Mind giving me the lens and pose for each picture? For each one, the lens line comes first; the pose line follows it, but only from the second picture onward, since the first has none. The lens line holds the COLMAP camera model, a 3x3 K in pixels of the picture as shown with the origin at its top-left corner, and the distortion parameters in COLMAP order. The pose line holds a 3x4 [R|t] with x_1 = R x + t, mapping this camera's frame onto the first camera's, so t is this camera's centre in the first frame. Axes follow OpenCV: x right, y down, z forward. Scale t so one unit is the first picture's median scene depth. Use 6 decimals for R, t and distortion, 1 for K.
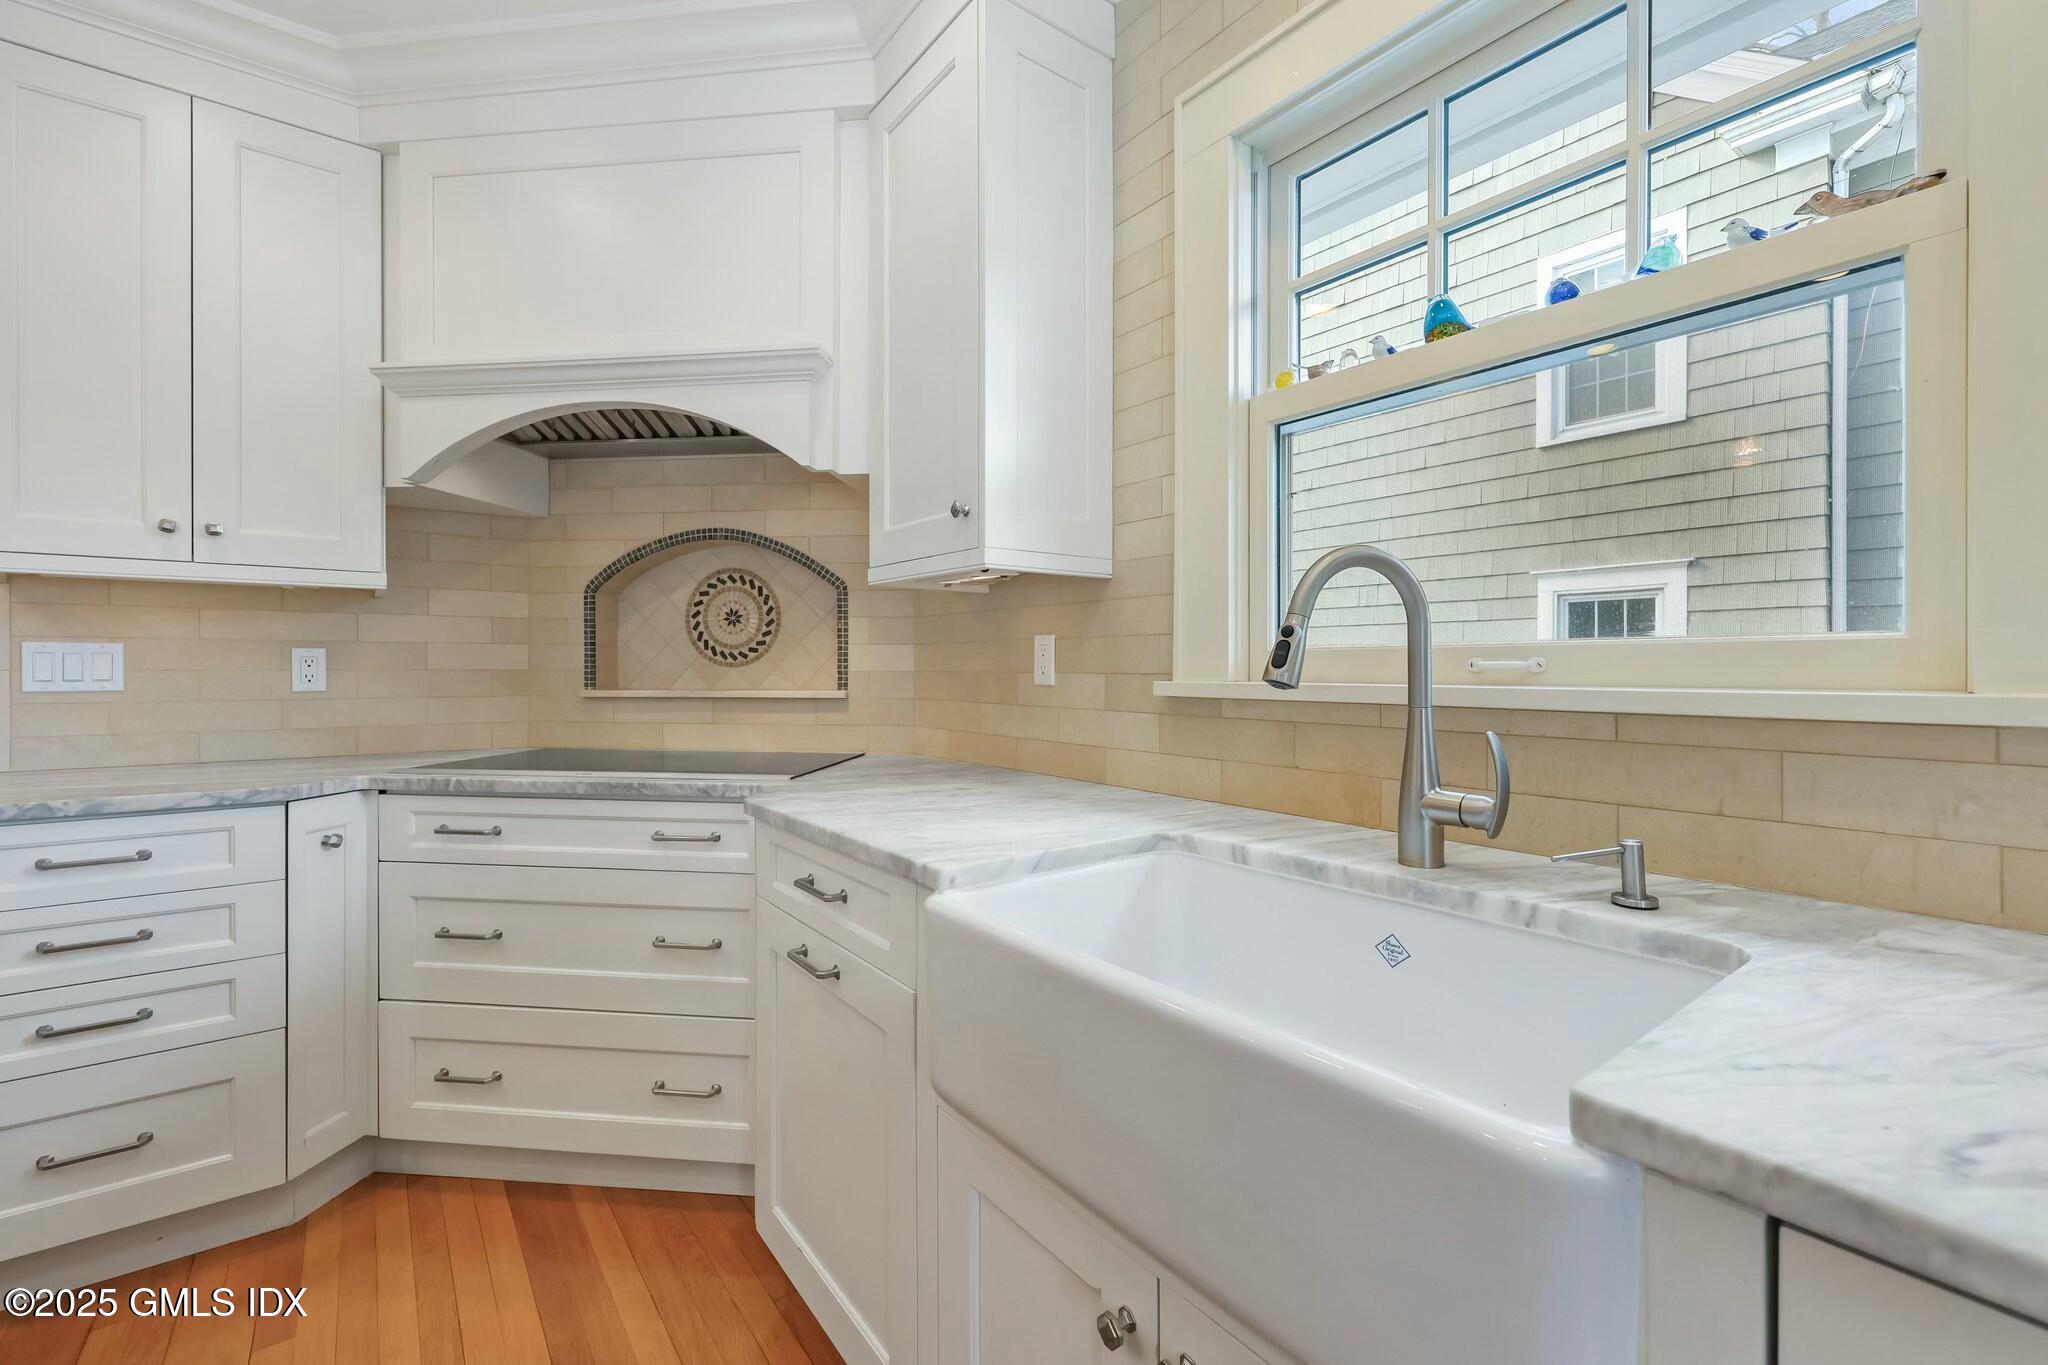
lens RADIAL K [[865.6, 0, 1030.9], [0, 865.6, 672.7], [0, 0, 1]] dist [-0.005430, 0.000150]
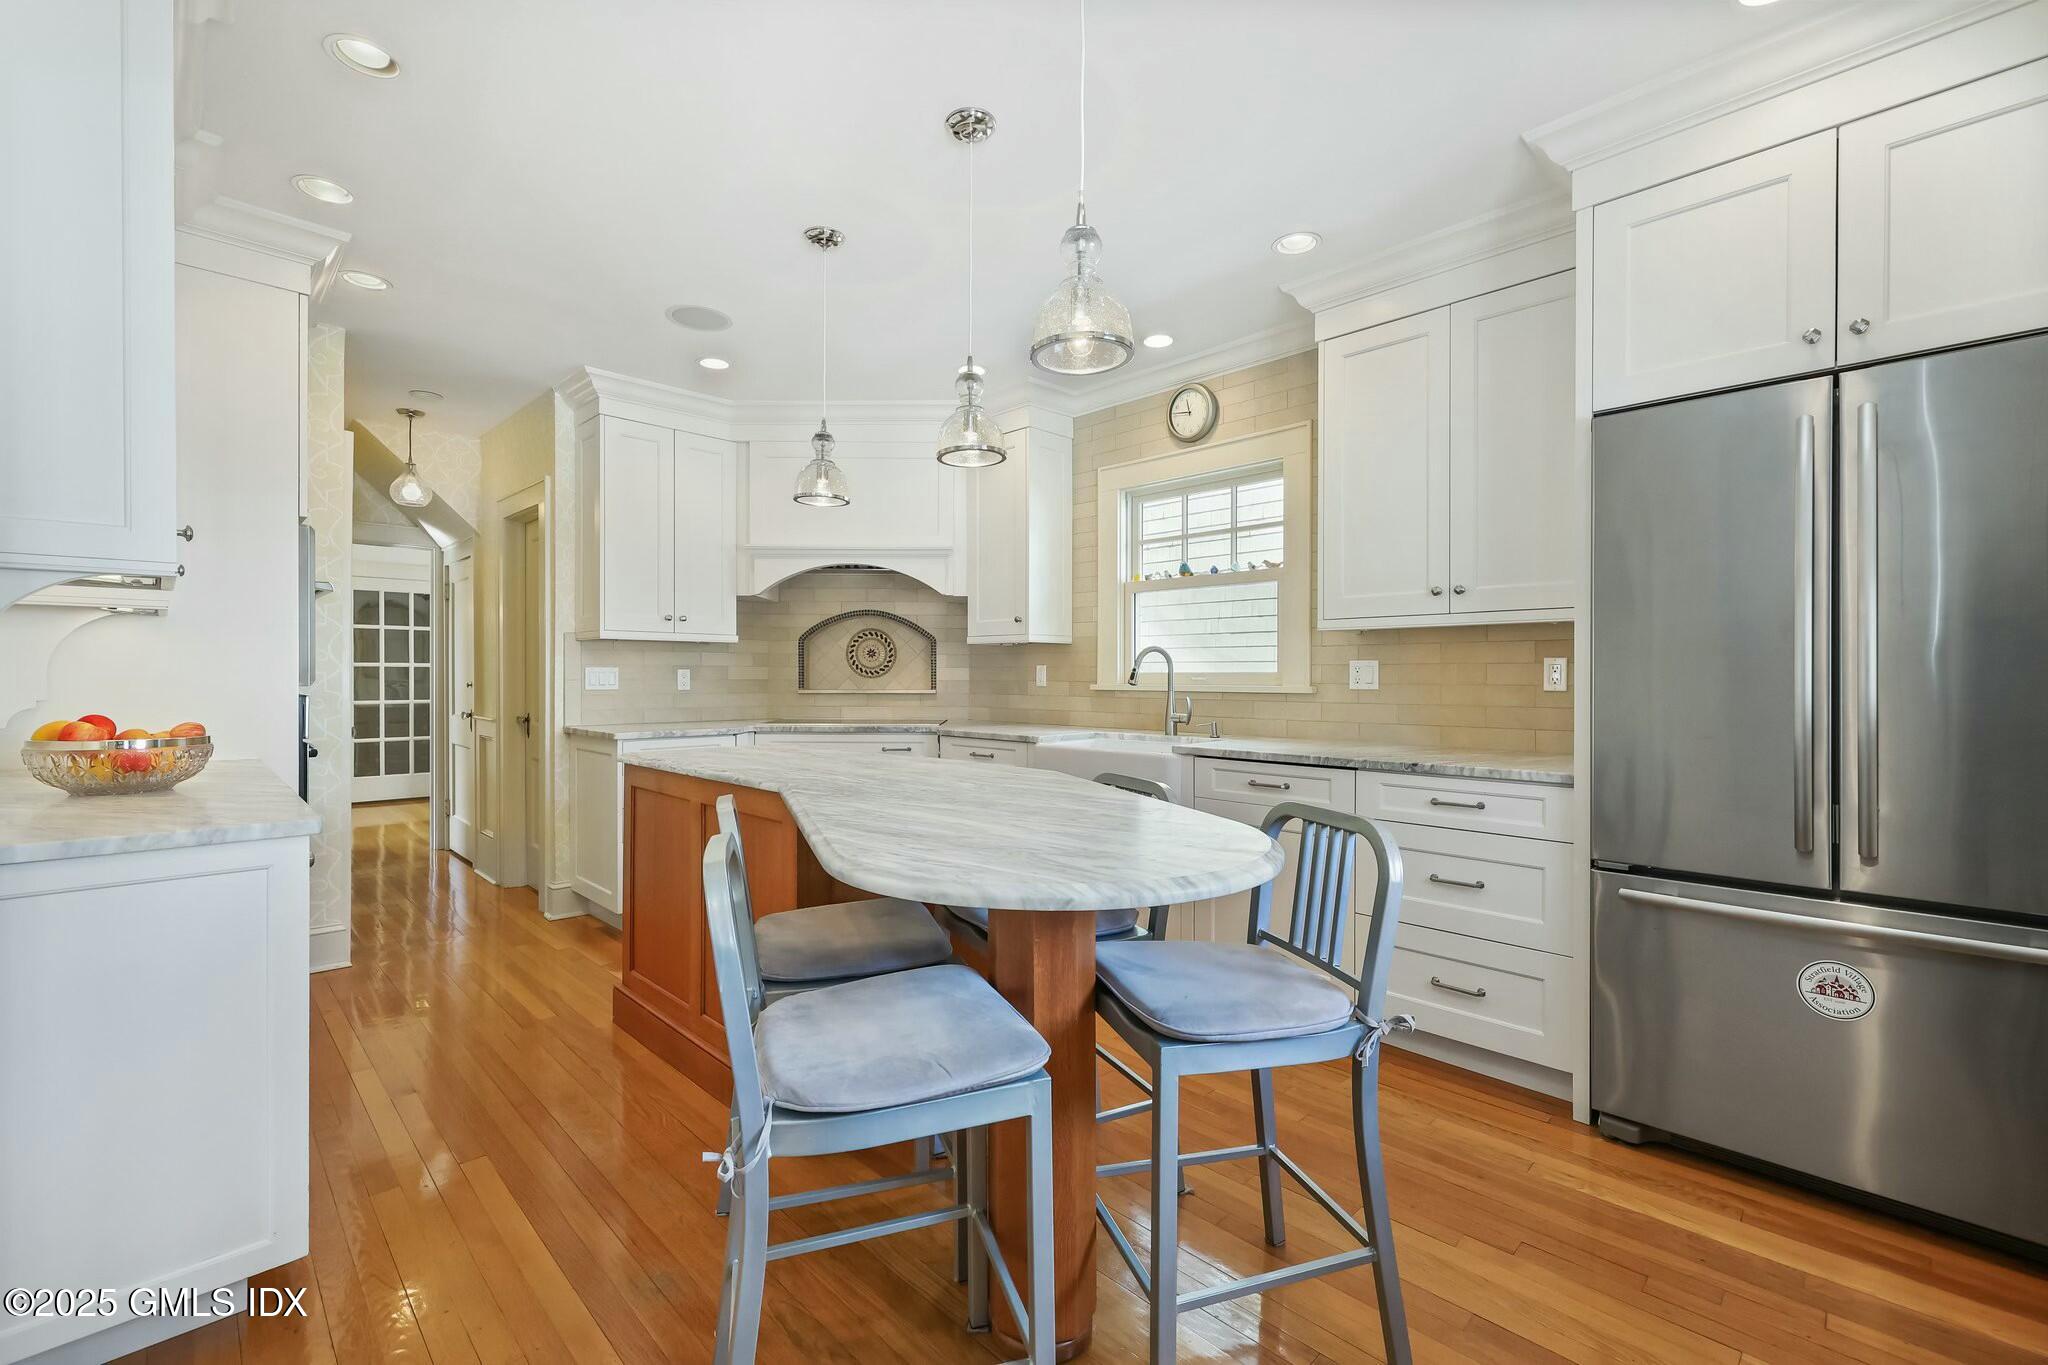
lens RADIAL K [[822.9, 0, 1030.0], [0, 822.9, 678.6], [0, 0, 1]] dist [-0.009918, -0.000562]
pose [[0.991676, 0.002157, 0.128739, -0.290557], [-0.001707, 0.999992, -0.003610, 0.000643], [-0.128745, 0.003360, 0.991672, -1.177769]]
